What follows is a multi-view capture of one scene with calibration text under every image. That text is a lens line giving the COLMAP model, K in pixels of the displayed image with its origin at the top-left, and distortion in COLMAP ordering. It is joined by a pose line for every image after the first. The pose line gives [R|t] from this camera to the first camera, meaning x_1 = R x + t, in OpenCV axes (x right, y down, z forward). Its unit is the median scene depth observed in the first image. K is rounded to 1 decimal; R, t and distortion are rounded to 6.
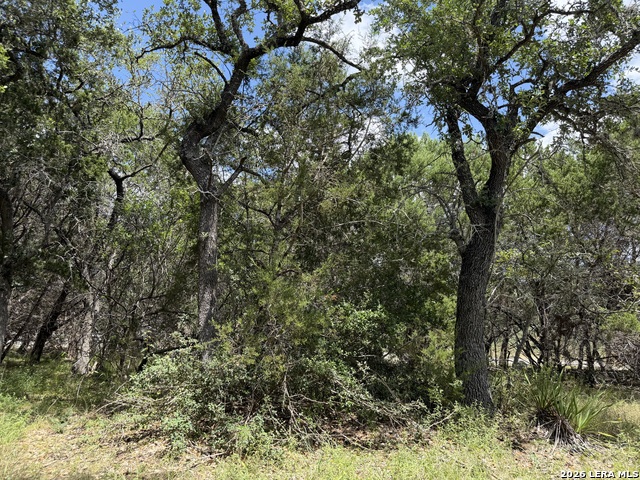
lens RADIAL K [[450.6, 0, 322.1], [0, 450.6, 242.0], [0, 0, 1]] dist [0.021211, -0.024667]
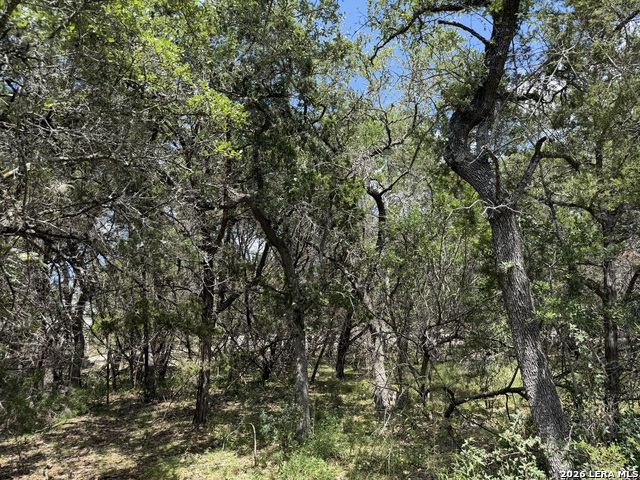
lens RADIAL K [[450.6, 0, 318.3], [0, 450.6, 242.3], [0, 0, 1]] dist [0.021211, -0.024667]
pose [[0.824654, -0.170139, -0.539443, -0.078592], [0.193096, 0.981076, -0.014240, -0.064954], [0.531658, -0.092421, 0.841902, 0.171188]]
